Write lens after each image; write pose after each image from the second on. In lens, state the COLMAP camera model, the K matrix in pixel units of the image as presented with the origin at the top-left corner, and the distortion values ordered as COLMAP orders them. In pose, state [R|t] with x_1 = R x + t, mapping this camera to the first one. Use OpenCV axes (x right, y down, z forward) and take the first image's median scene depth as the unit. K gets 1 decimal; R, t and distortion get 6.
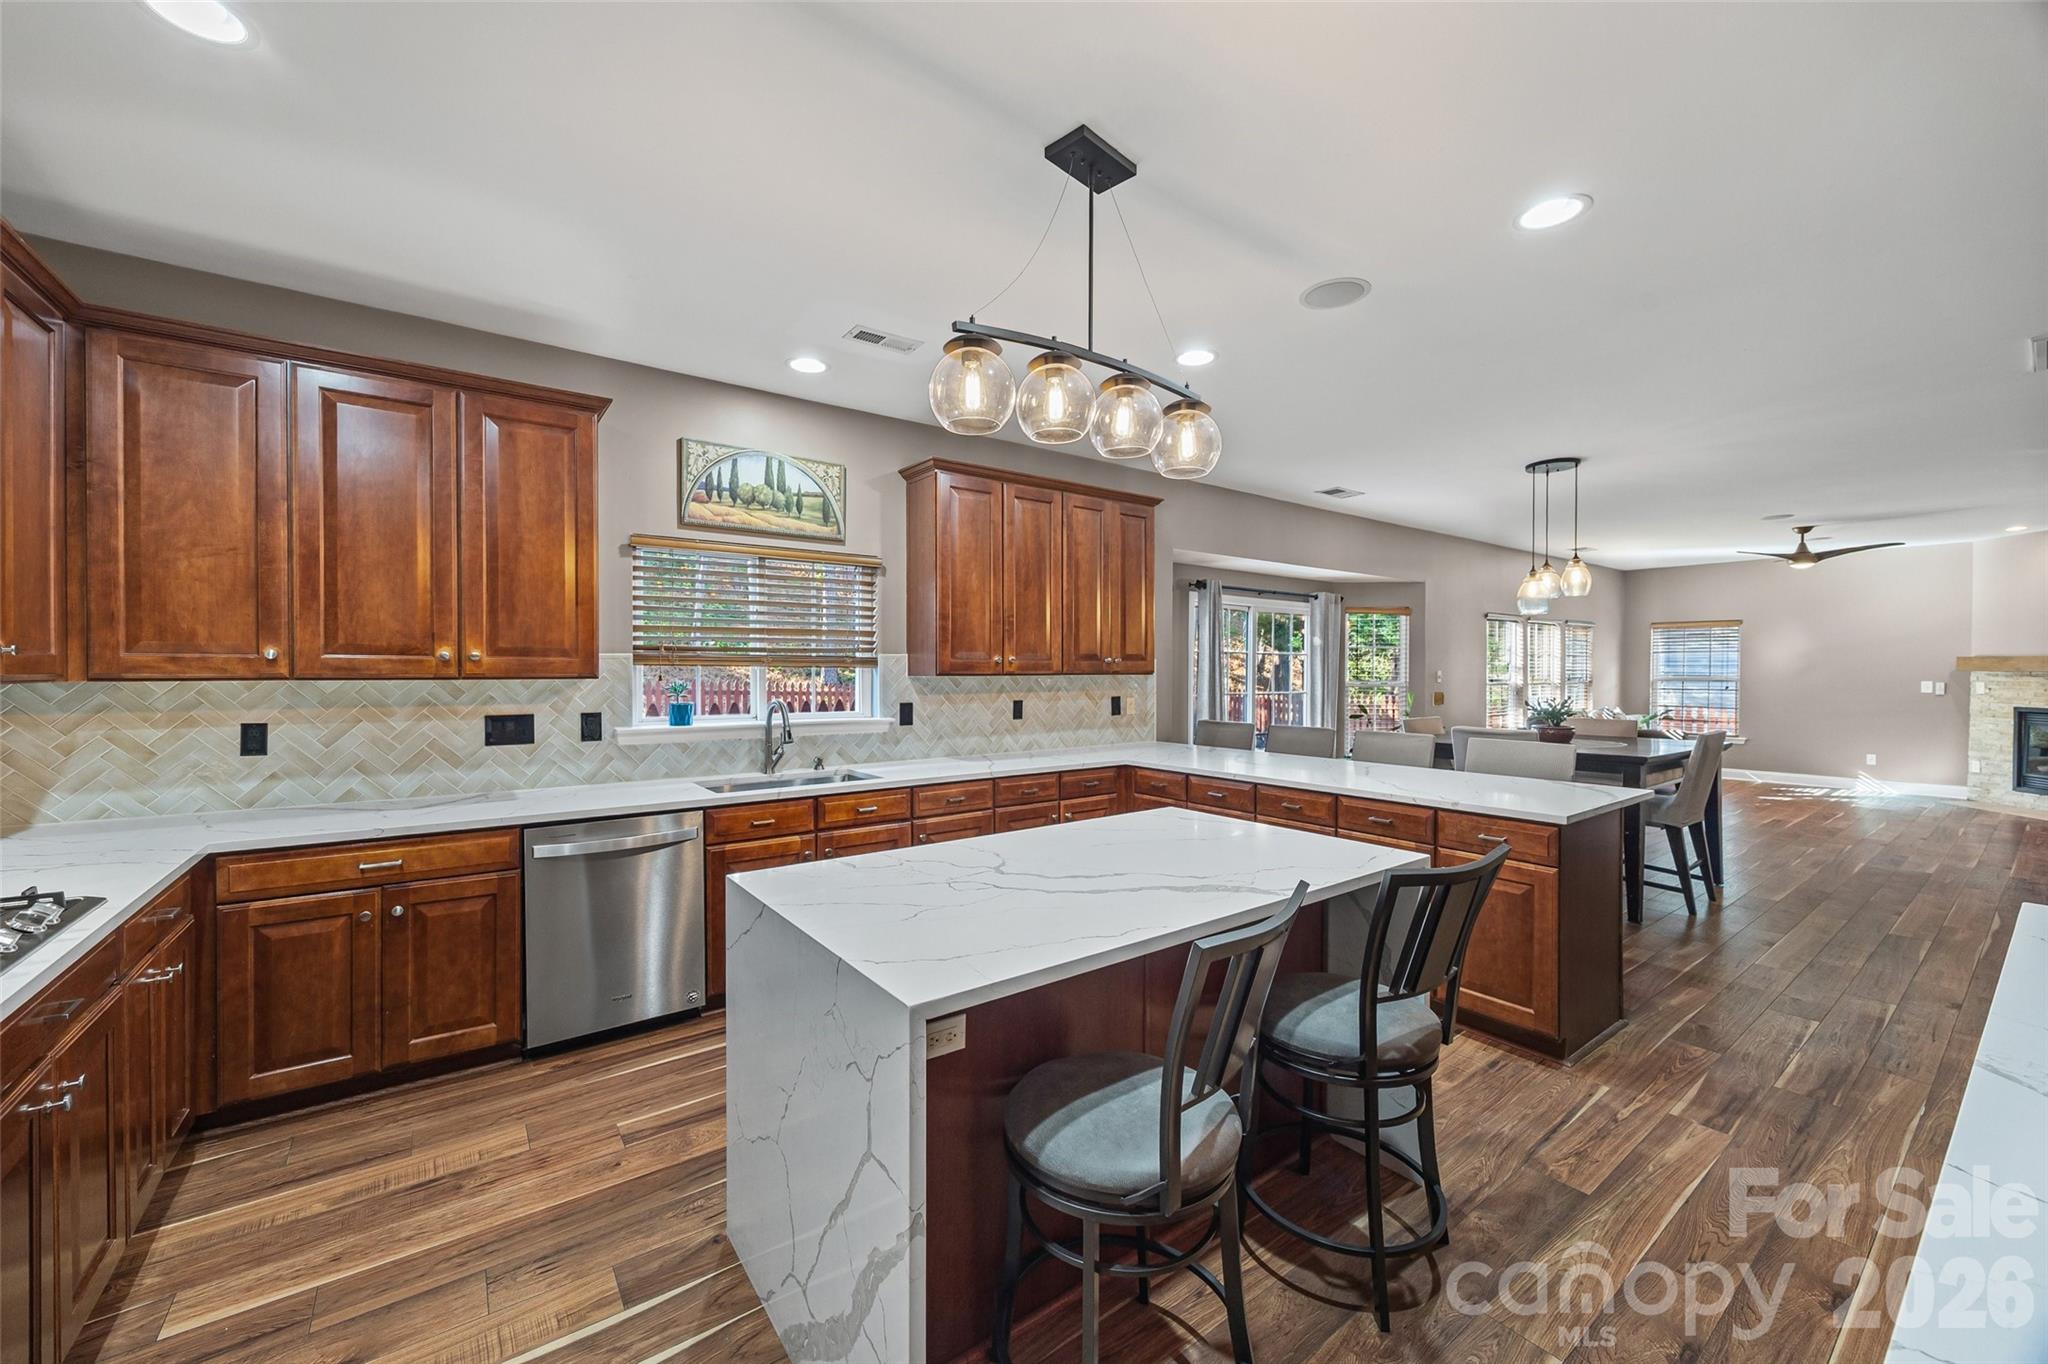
lens RADIAL K [[782.7, 0, 1016.0], [0, 782.7, 679.1], [0, 0, 1]] dist [-0.004940, 0.000434]
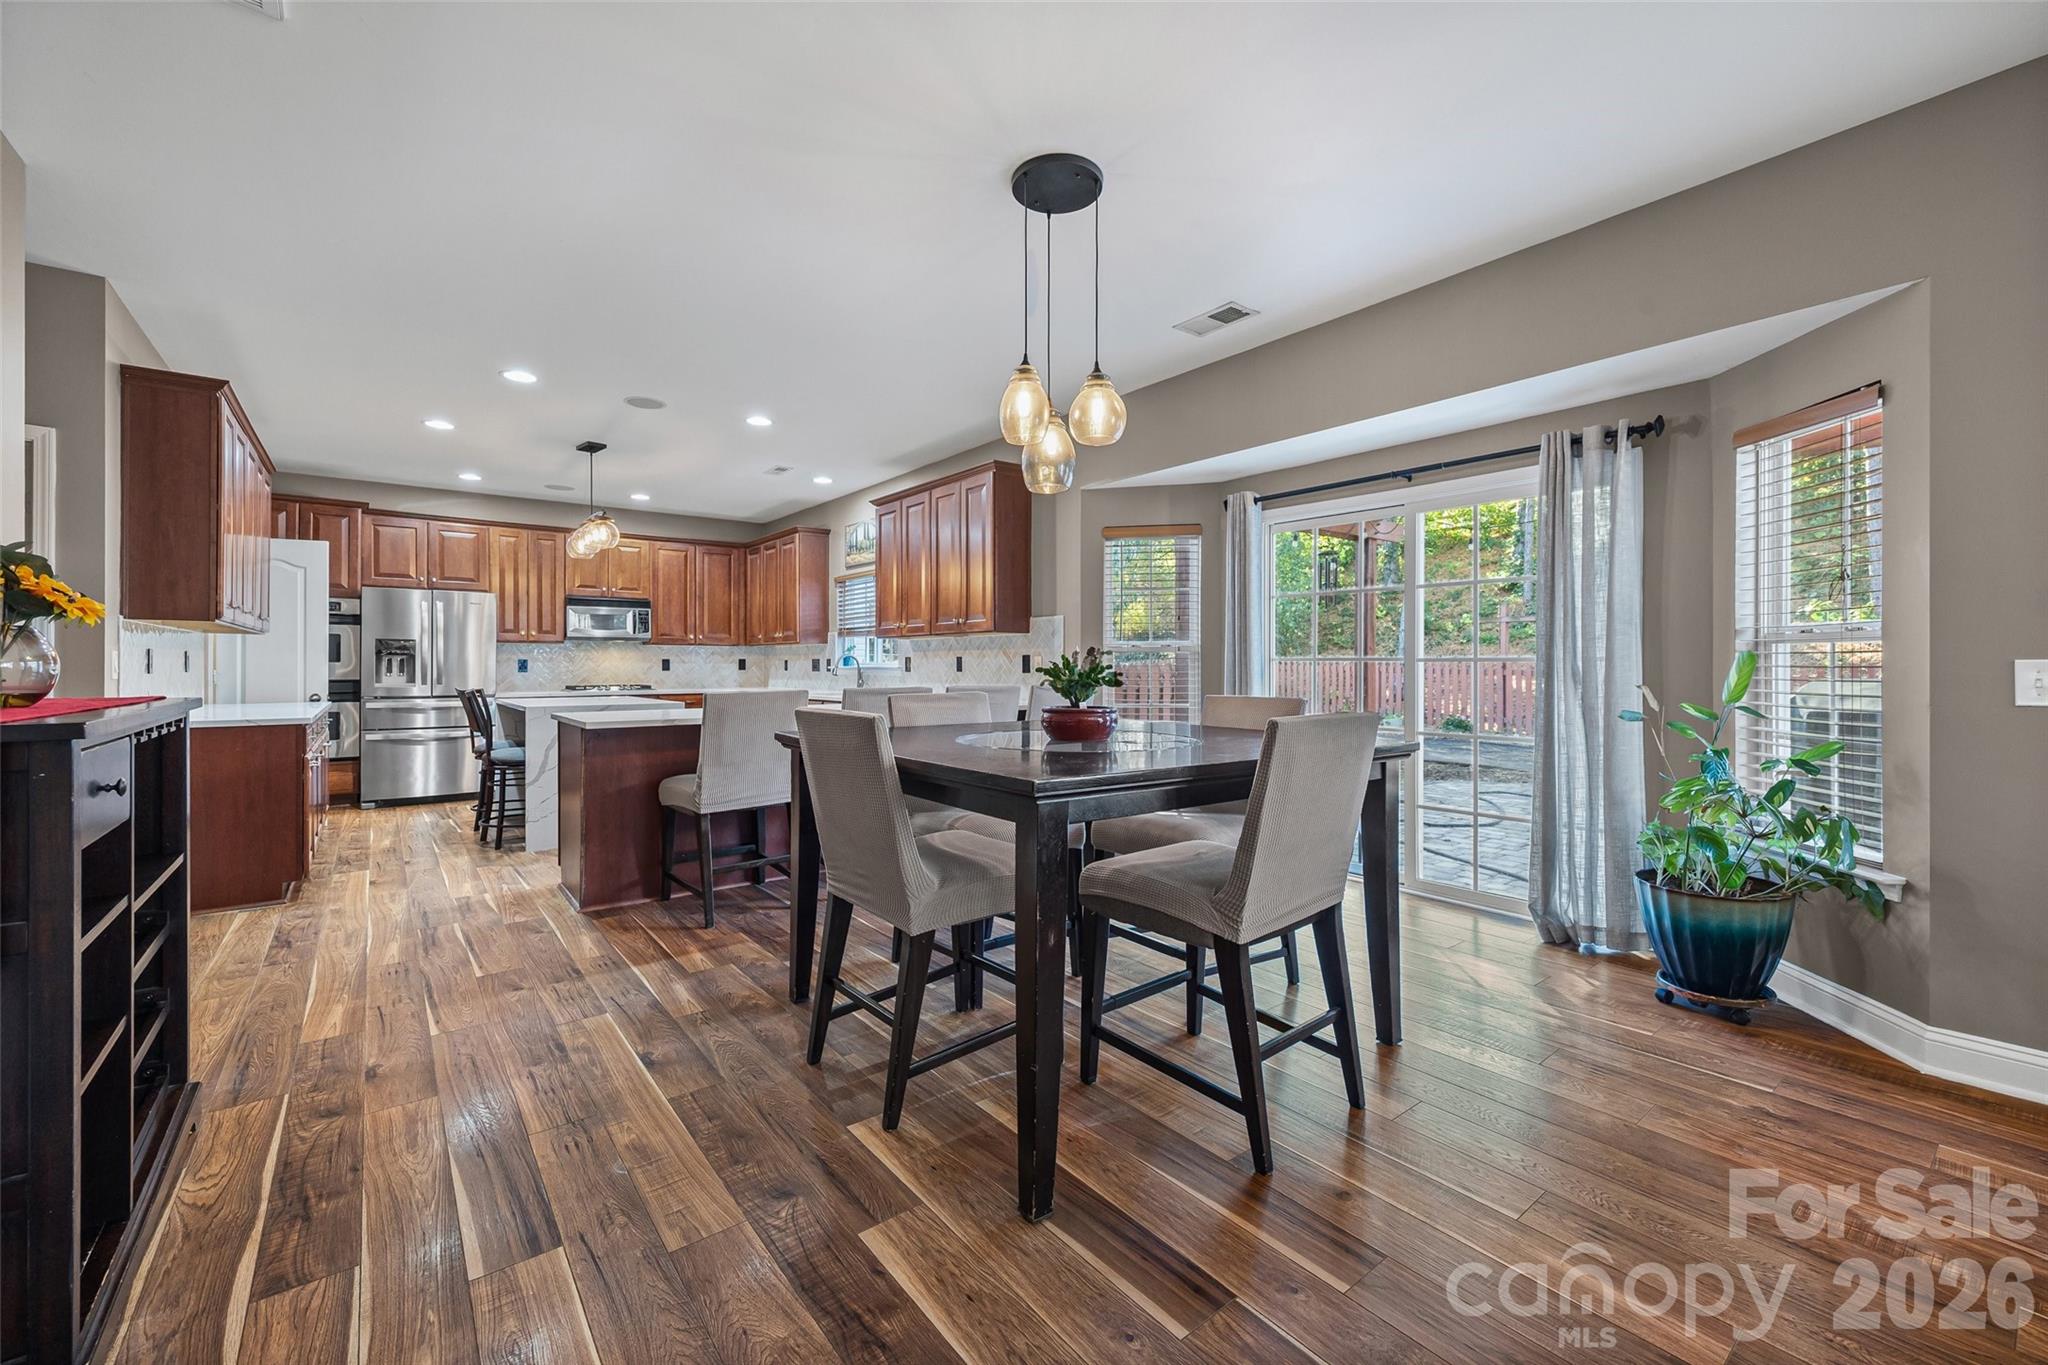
lens RADIAL K [[817.9, 0, 1014.6], [0, 817.9, 665.9], [0, 0, 1]] dist [0.002215, -0.001137]
pose [[0.030753, 0.001915, -0.999525, 1.739580], [-0.008843, 0.999960, 0.001644, 0.051908], [0.999488, 0.008788, 0.030769, 1.378858]]
